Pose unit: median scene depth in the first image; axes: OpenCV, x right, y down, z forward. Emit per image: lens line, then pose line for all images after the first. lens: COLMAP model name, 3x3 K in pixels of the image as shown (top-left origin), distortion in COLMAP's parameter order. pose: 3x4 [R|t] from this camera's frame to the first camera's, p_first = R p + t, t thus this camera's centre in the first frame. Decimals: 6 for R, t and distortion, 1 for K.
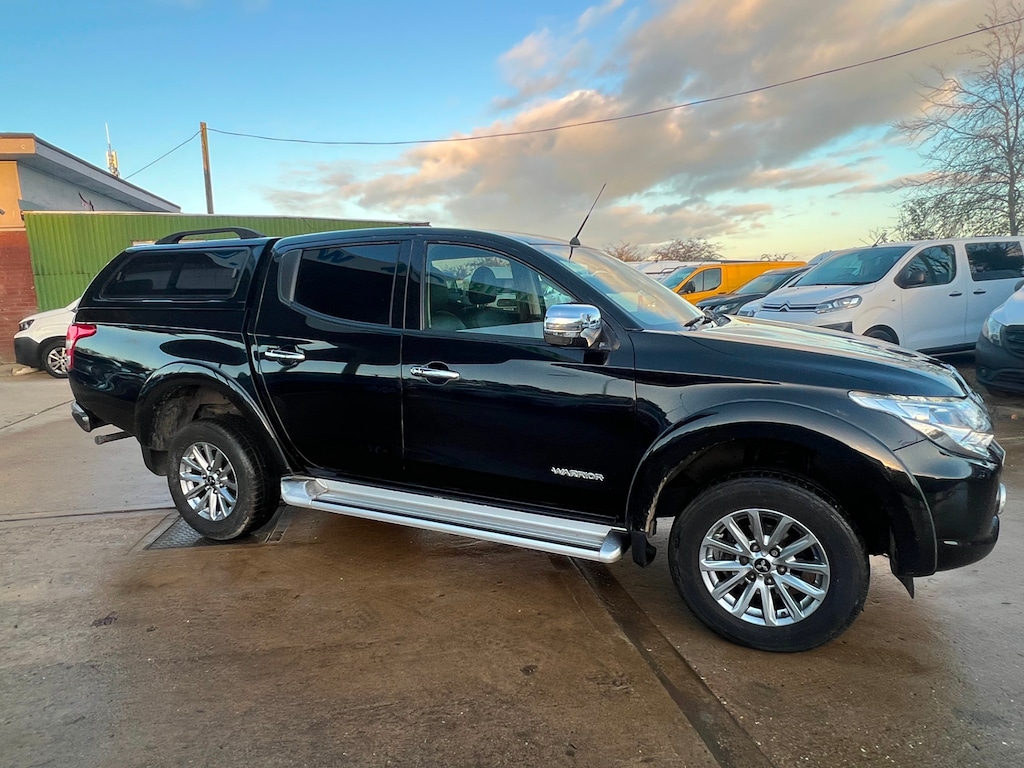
lens RADIAL K [[645.4, 0, 513.2], [0, 645.4, 398.0], [0, 0, 1]] dist [0.003479, -0.004321]
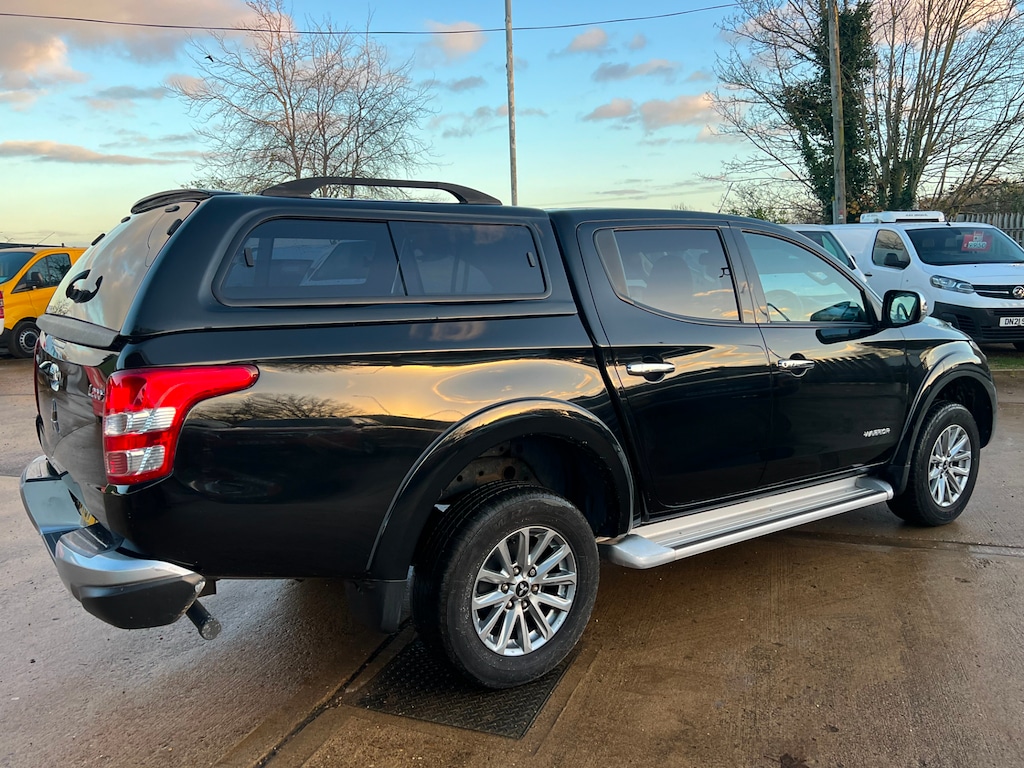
lens RADIAL K [[823.9, 0, 515.7], [0, 823.9, 381.7], [0, 0, 1]] dist [0.076396, -0.124447]
pose [[0.481438, -0.109927, 0.869560, -1.239222], [0.152328, 0.987500, 0.040499, -0.111606], [-0.863142, 0.112961, 0.492165, 0.638351]]
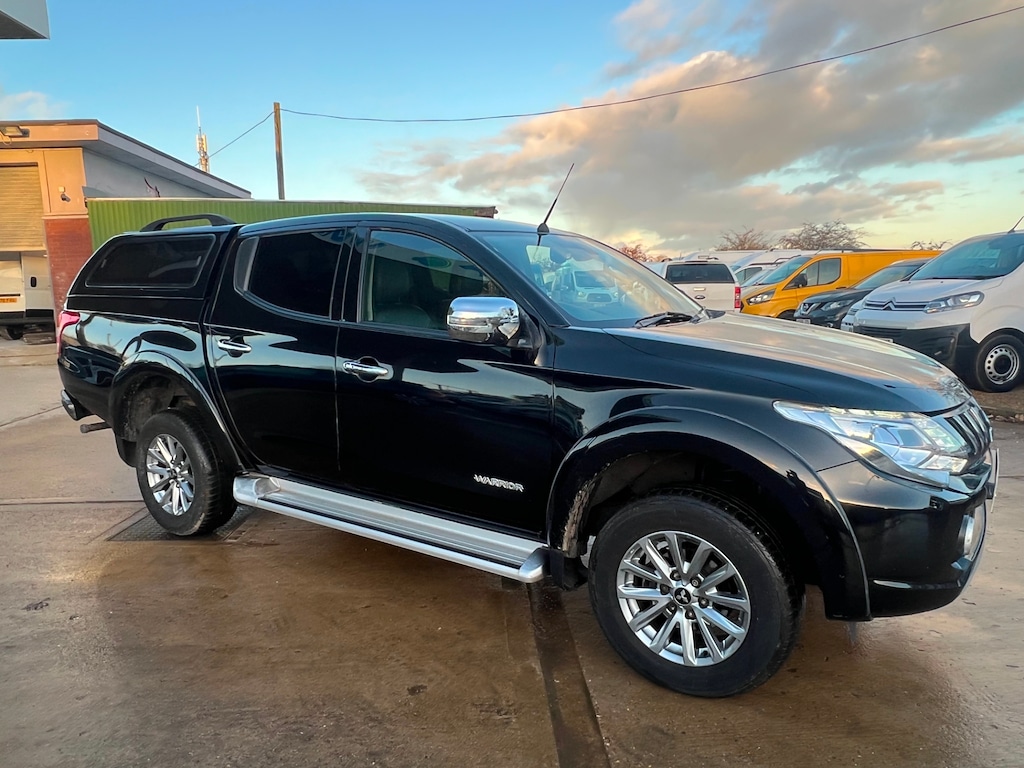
lens RADIAL K [[725.2, 0, 511.0], [0, 725.2, 405.0], [0, 0, 1]] dist [0.004310, -0.006562]
pose [[0.988245, 0.033587, -0.149142, 0.210944], [-0.033229, 0.999436, 0.004898, 0.001721], [0.149222, 0.000115, 0.988804, -0.007646]]
